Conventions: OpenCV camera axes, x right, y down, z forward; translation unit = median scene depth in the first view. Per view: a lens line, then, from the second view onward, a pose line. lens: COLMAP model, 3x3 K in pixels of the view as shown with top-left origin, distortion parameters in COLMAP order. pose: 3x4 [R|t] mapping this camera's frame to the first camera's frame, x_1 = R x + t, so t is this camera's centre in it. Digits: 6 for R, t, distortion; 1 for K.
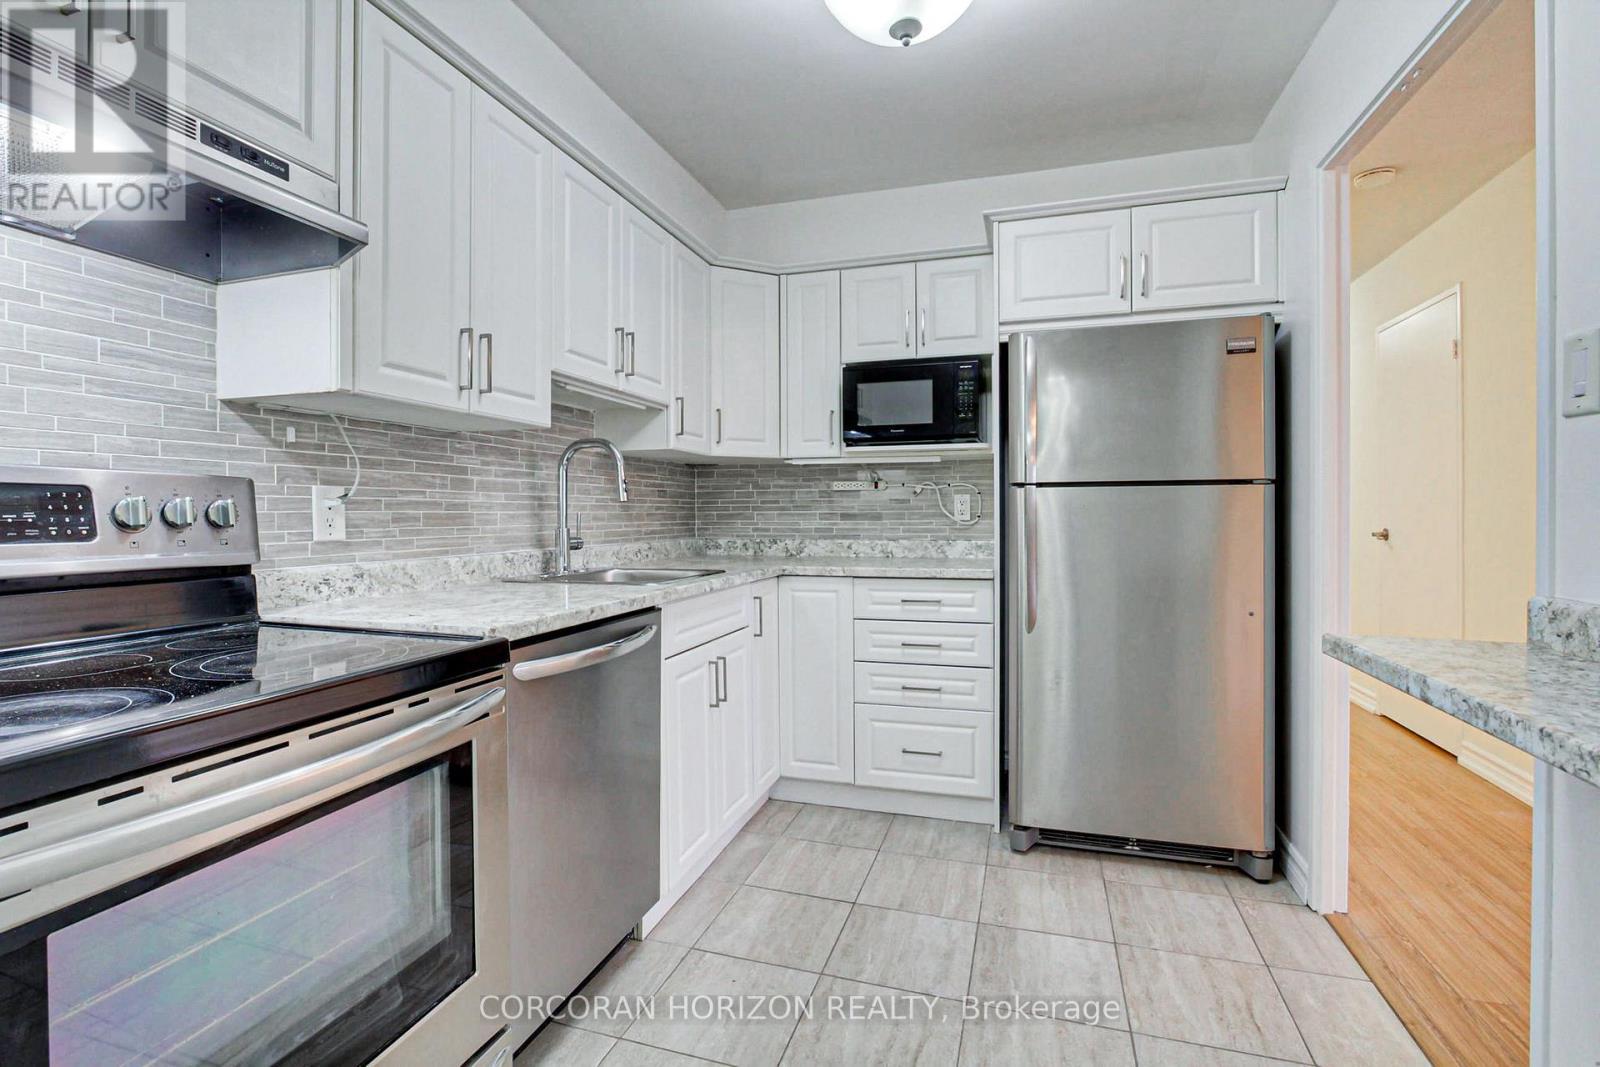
lens RADIAL K [[772.0, 0, 764.5], [0, 772.0, 523.1], [0, 0, 1]] dist [-0.016882, 0.001707]
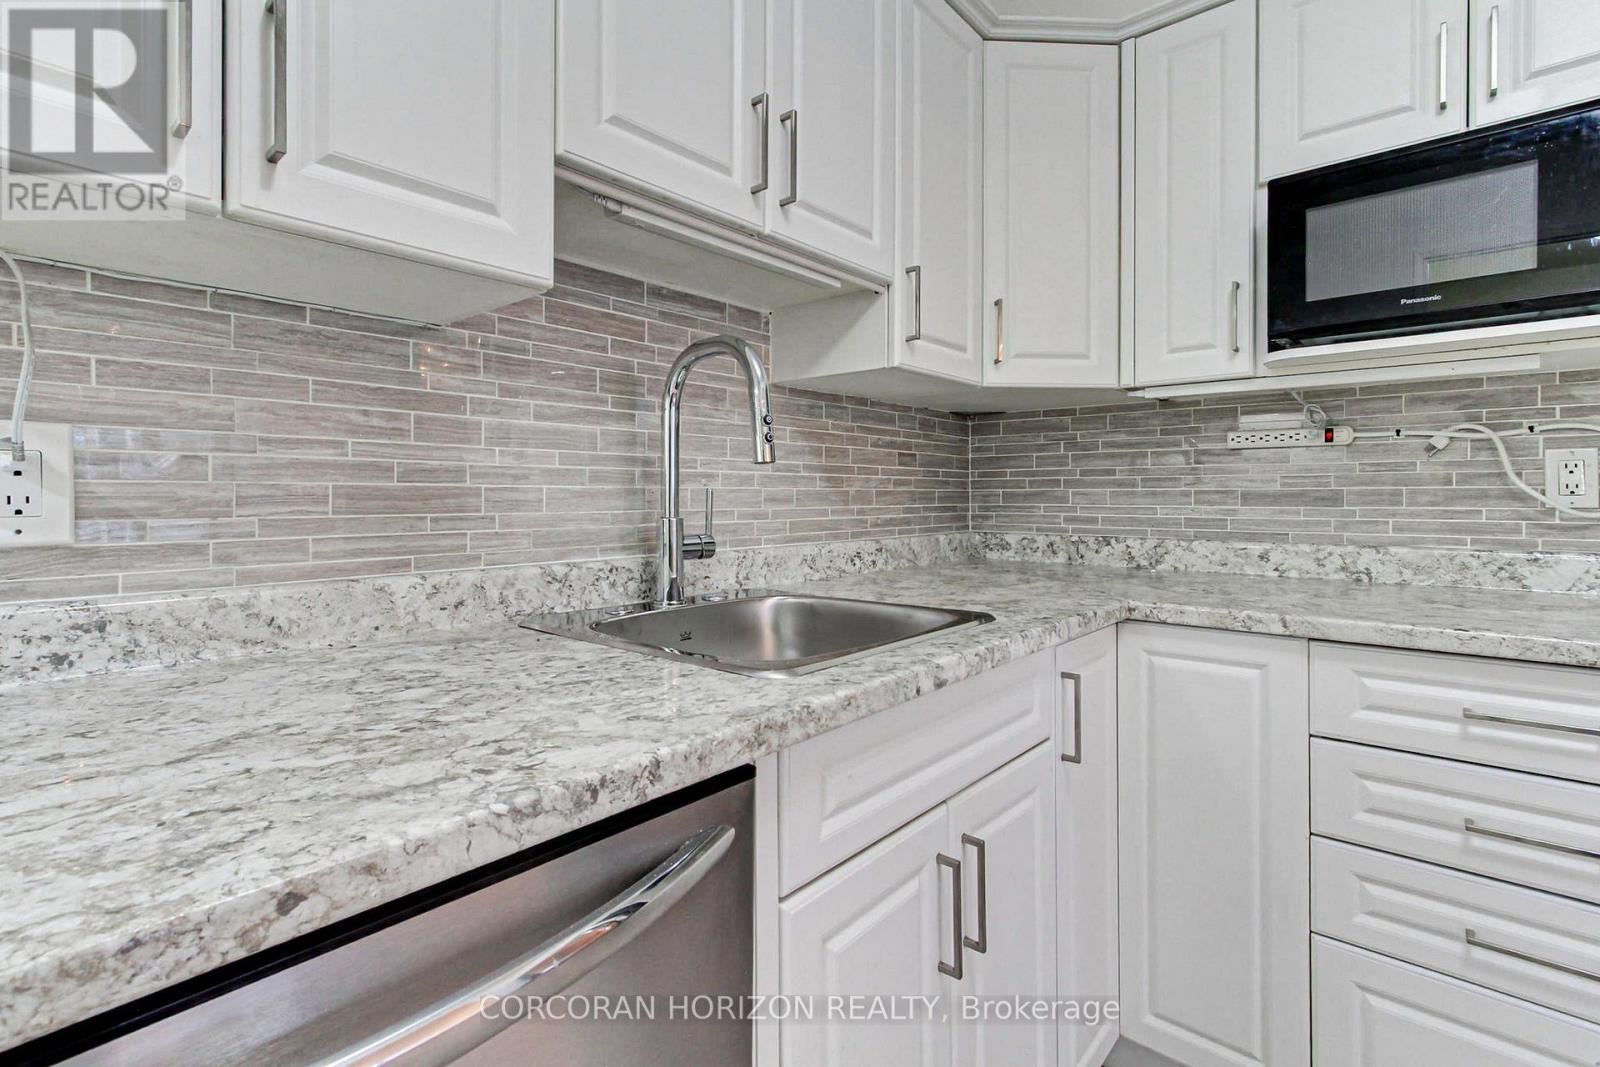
lens RADIAL K [[794.7, 0, 774.1], [0, 794.7, 496.8], [0, 0, 1]] dist [-0.000356, 0.001547]
pose [[0.930513, 0.004363, -0.366232, -0.000429], [-0.007685, 0.999941, -0.007614, -0.003943], [0.366178, 0.009899, 0.930492, 0.549018]]
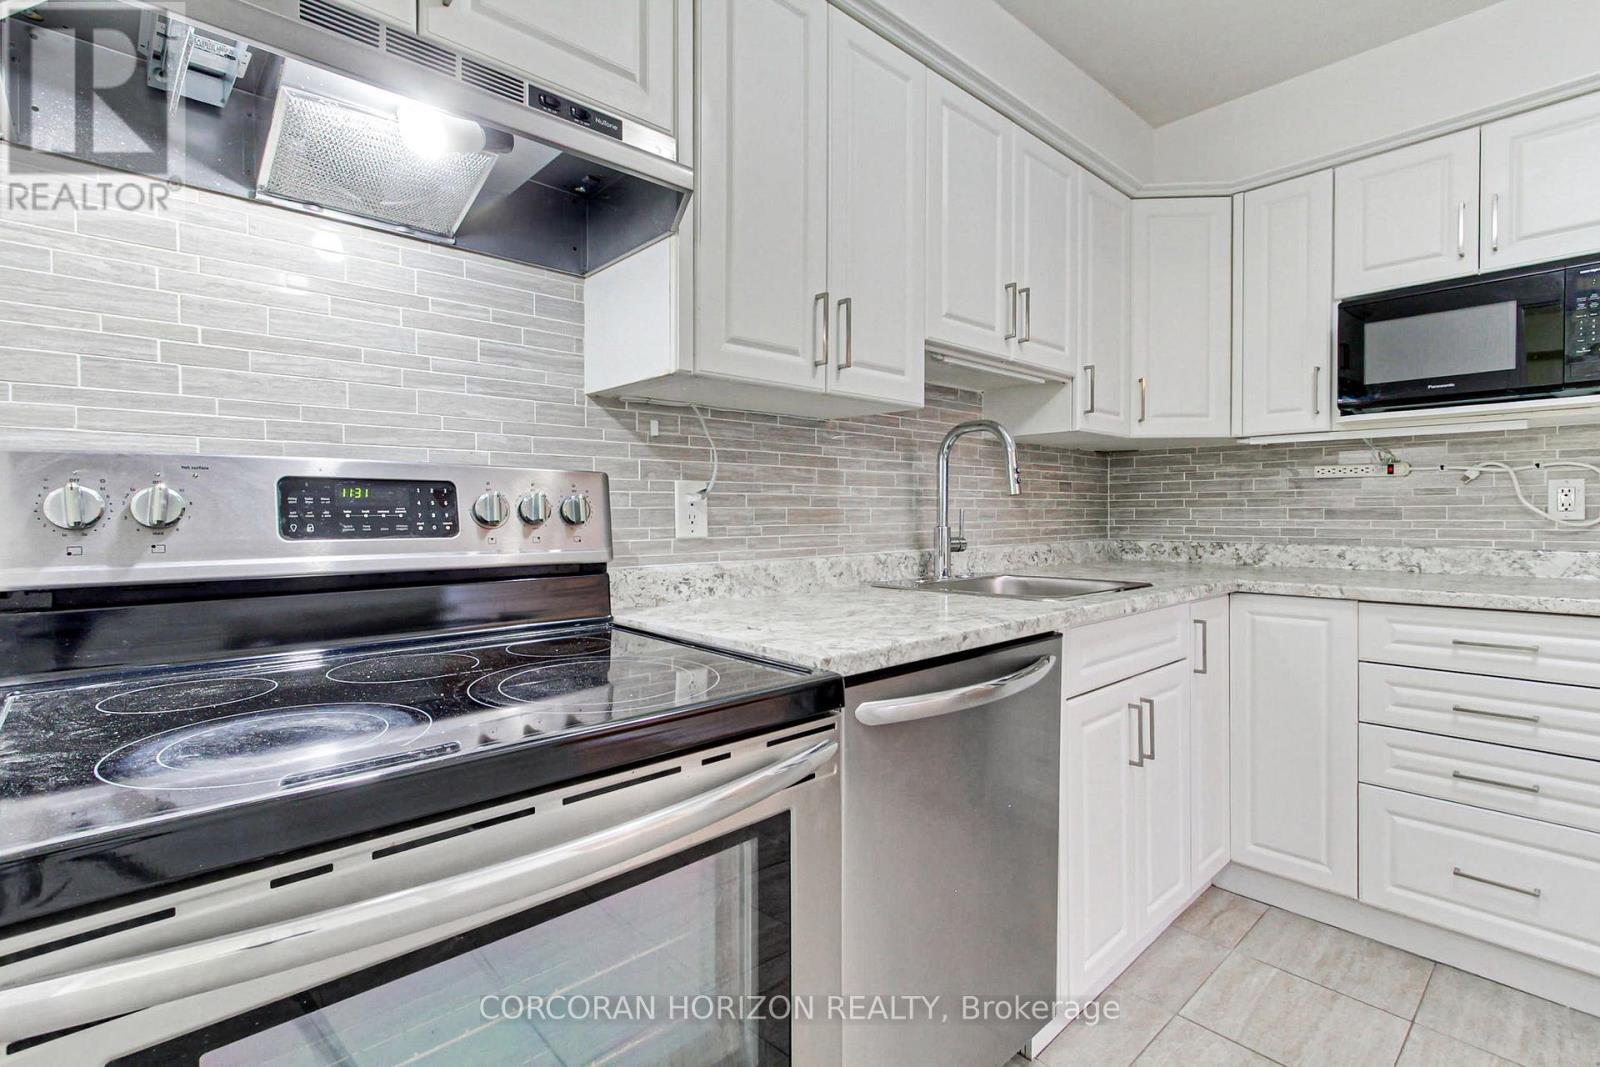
lens RADIAL K [[756.2, 0, 762.2], [0, 756.2, 523.0], [0, 0, 1]] dist [-0.004338, 0.004553]
pose [[0.870729, 0.007265, -0.491709, -0.020785], [-0.005314, 0.999971, 0.005364, -0.001022], [0.491734, -0.002058, 0.870743, 0.167046]]
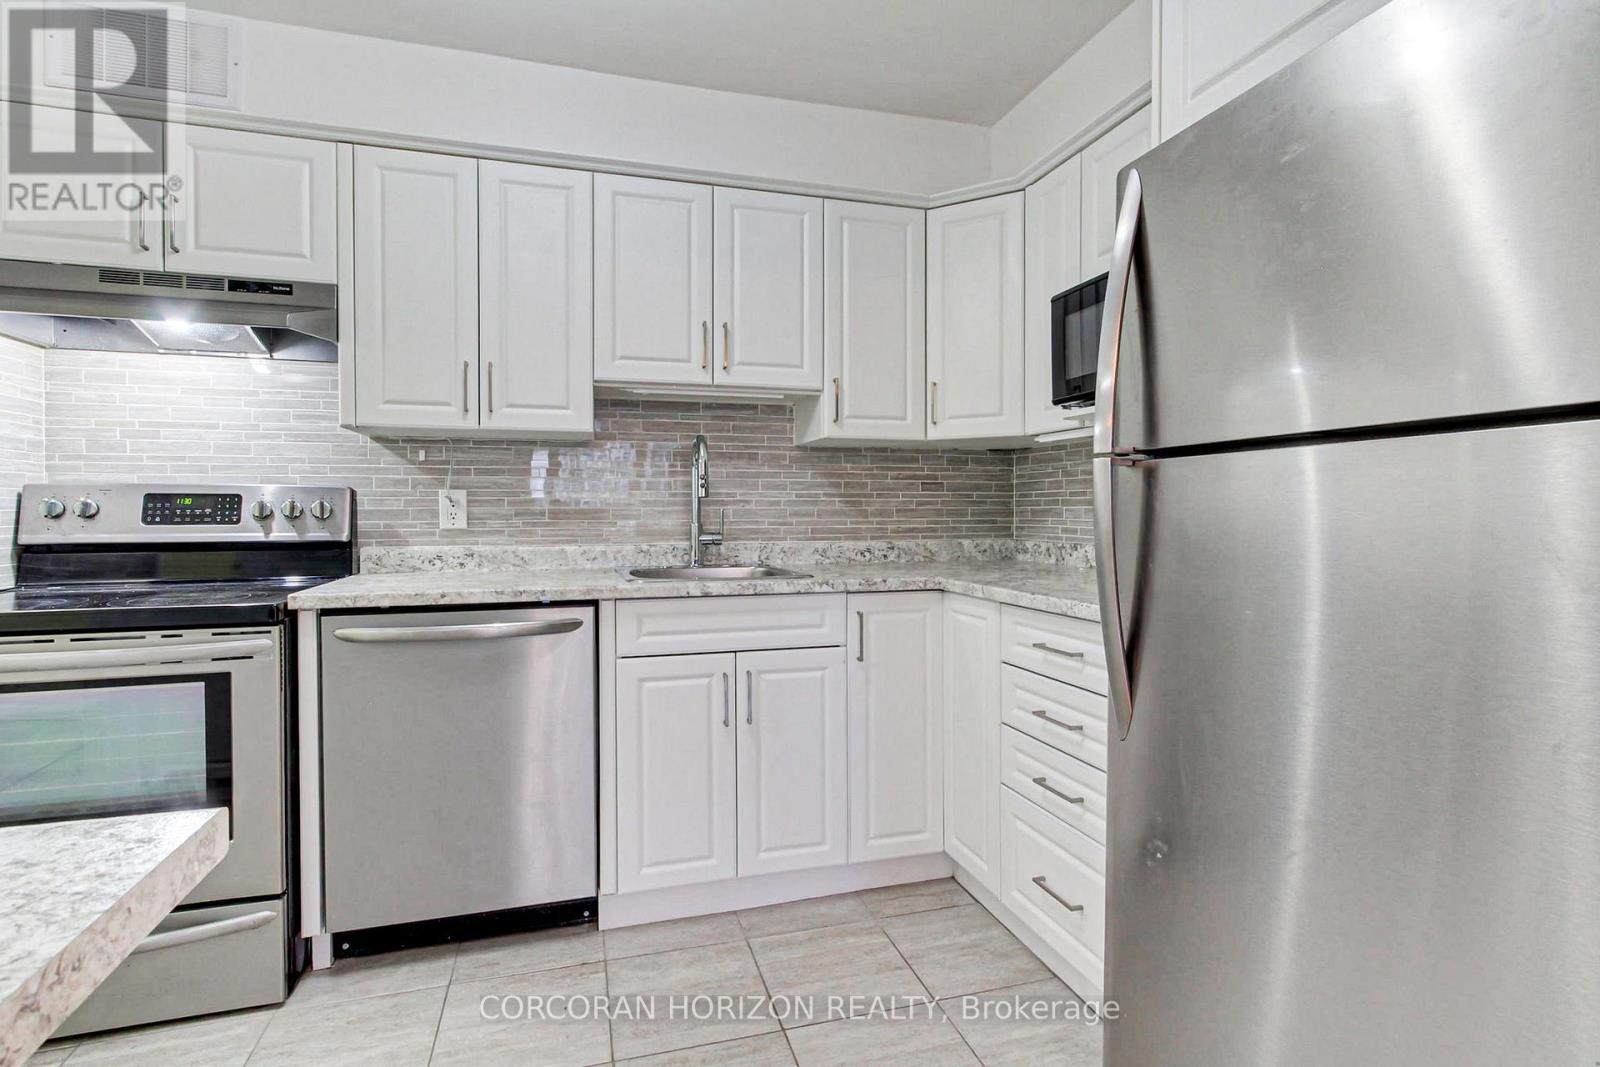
lens RADIAL K [[720.4, 0, 697.7], [0, 720.4, 517.9], [0, 0, 1]] dist [-0.000313, 0.000189]
pose [[0.557157, 0.011085, -0.830333, 0.575221], [-0.010036, 0.999928, 0.006615, -0.007521], [0.830347, 0.004648, 0.557228, 0.475619]]
